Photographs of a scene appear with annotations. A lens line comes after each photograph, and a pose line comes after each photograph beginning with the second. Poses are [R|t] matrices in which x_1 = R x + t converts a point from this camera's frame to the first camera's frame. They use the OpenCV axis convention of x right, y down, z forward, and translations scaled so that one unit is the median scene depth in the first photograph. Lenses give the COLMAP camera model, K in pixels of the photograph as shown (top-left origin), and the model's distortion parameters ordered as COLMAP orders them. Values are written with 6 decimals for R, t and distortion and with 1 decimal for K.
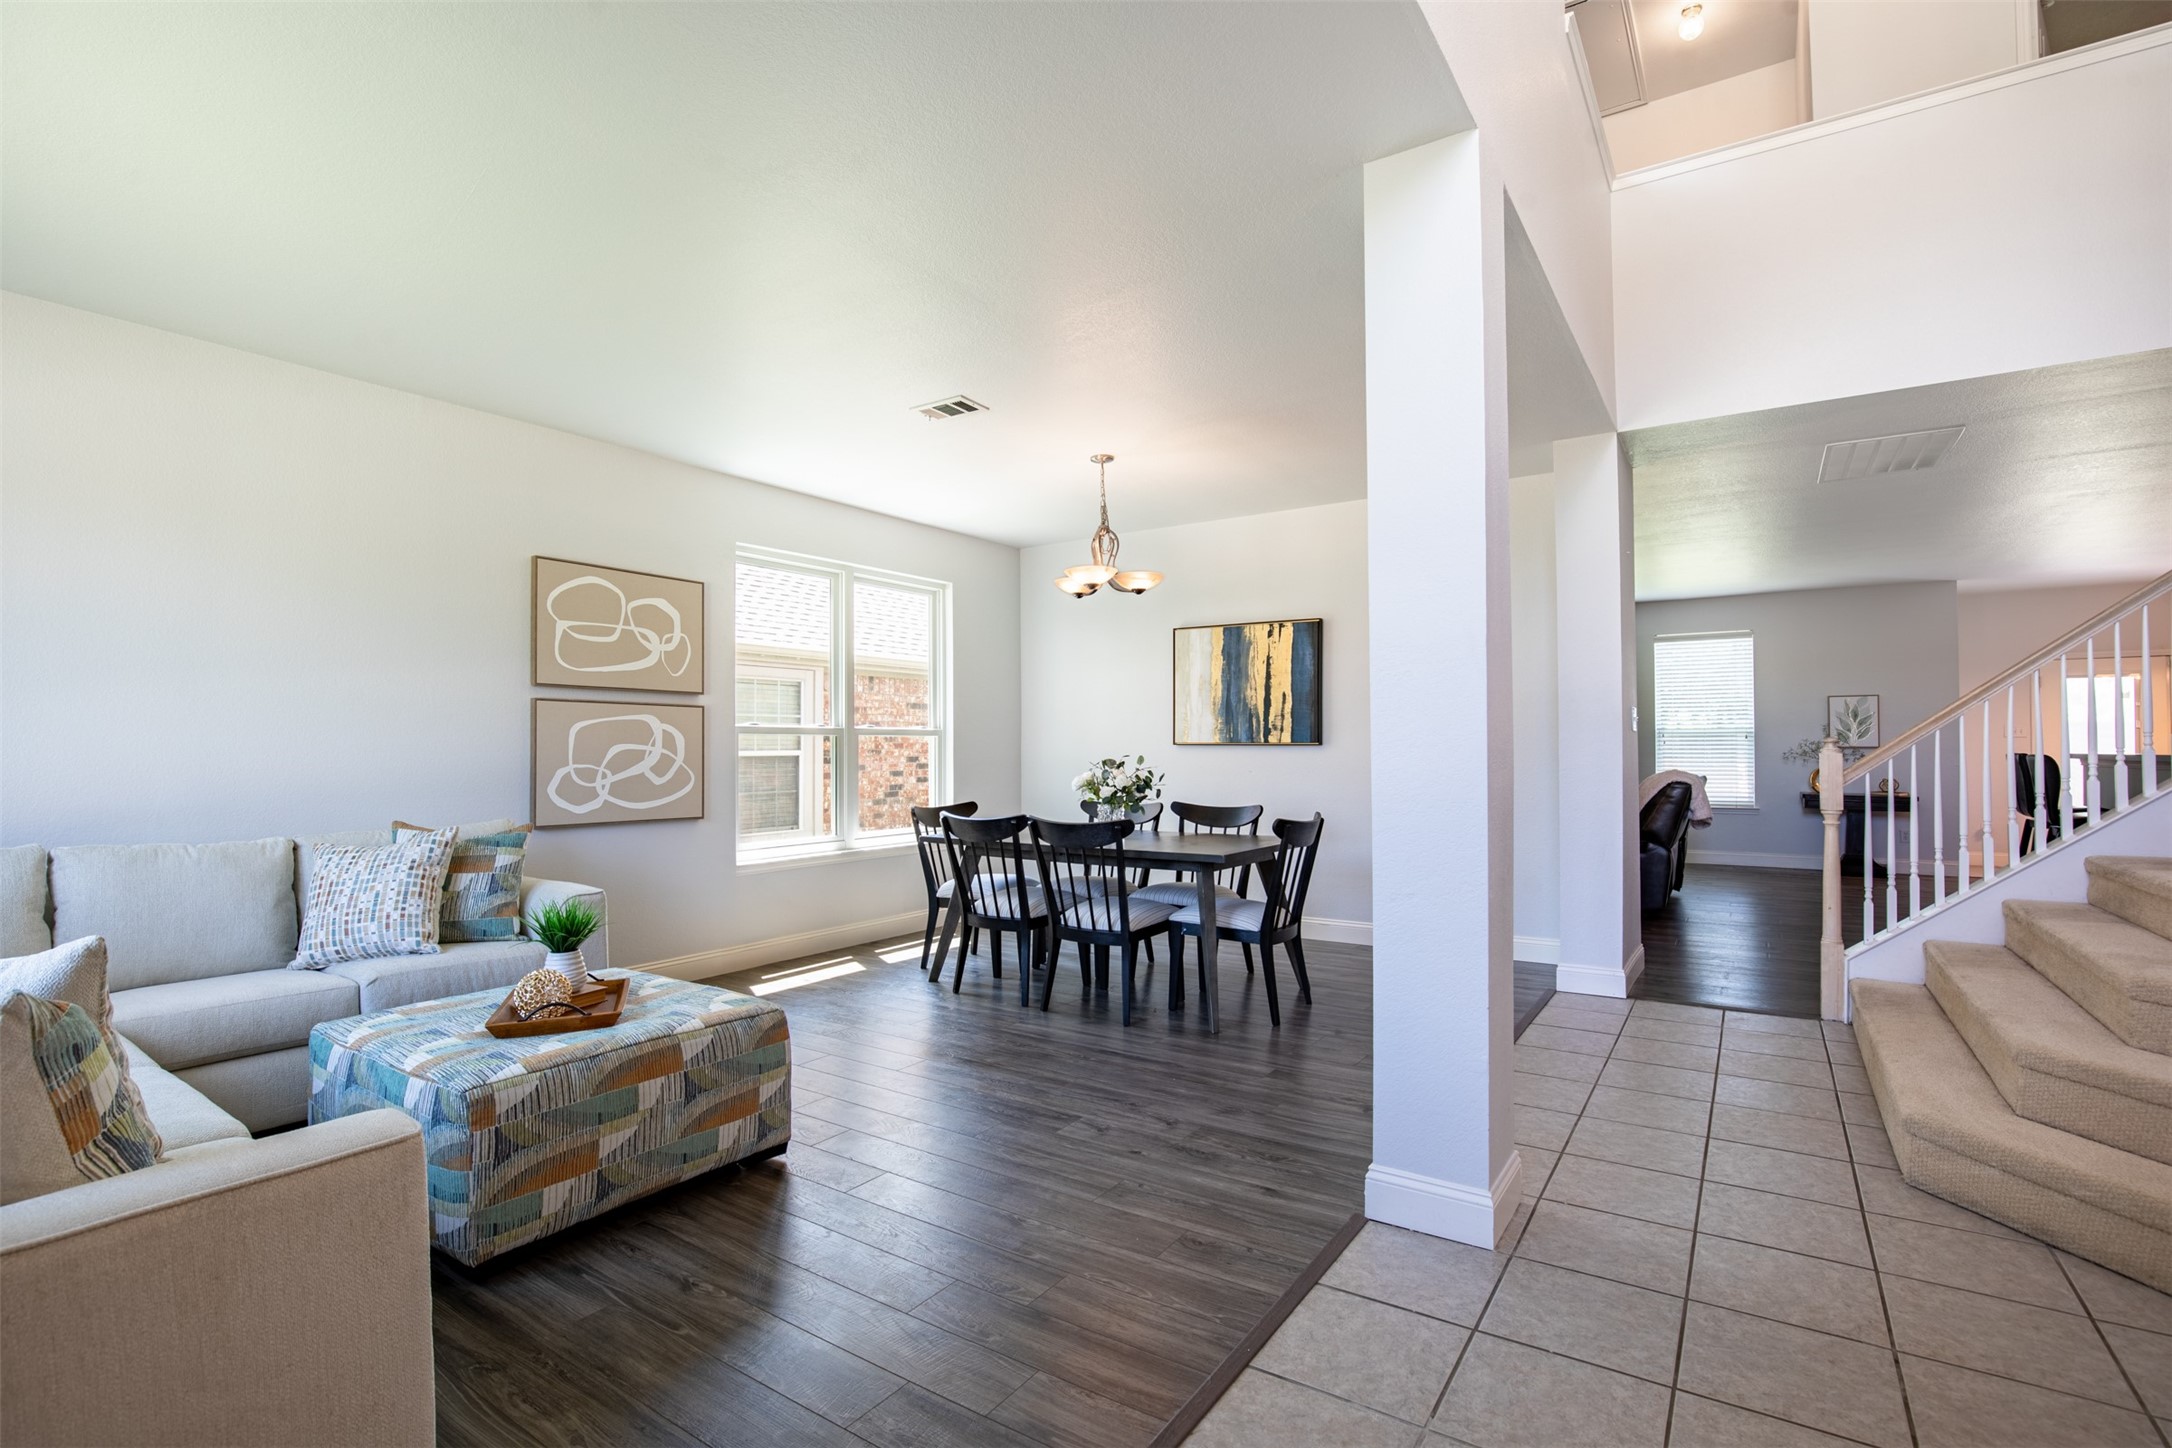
lens RADIAL K [[994.2, 0, 1085.9], [0, 994.2, 736.8], [0, 0, 1]] dist [-0.033944, 0.006723]
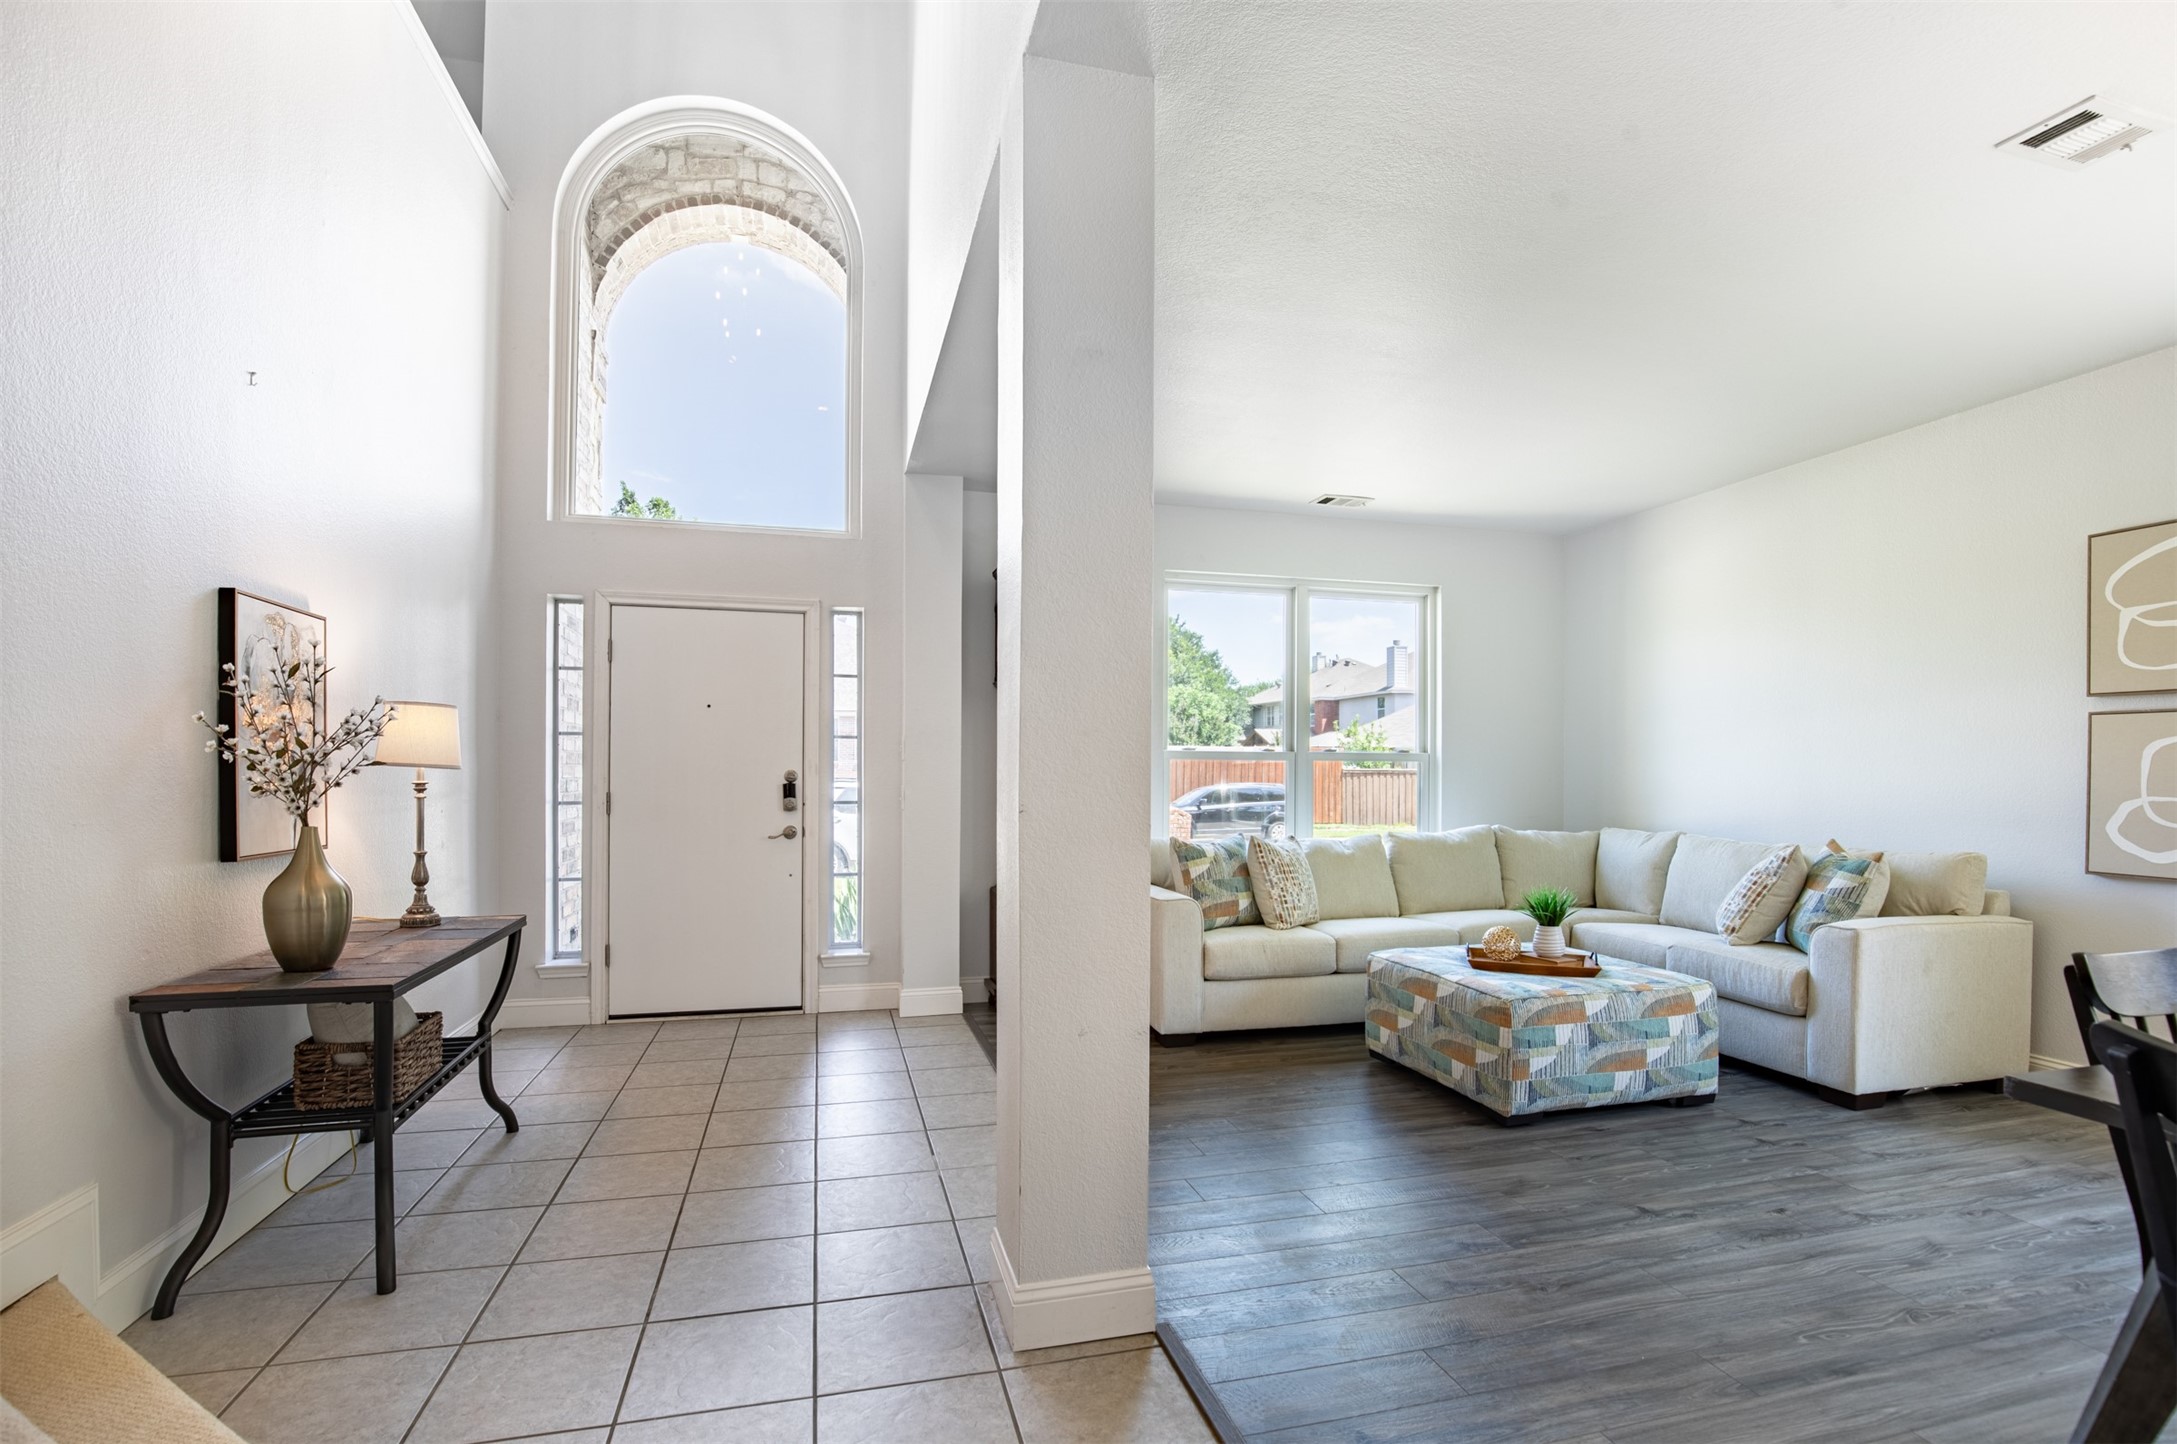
lens RADIAL K [[996.5, 0, 1063.4], [0, 996.5, 767.8], [0, 0, 1]] dist [-0.033944, 0.006723]
pose [[-0.665904, 0.007311, -0.746002, 0.712115], [0.015700, 0.999868, -0.004215, -0.004372], [0.745873, -0.014519, -0.665930, 1.082675]]
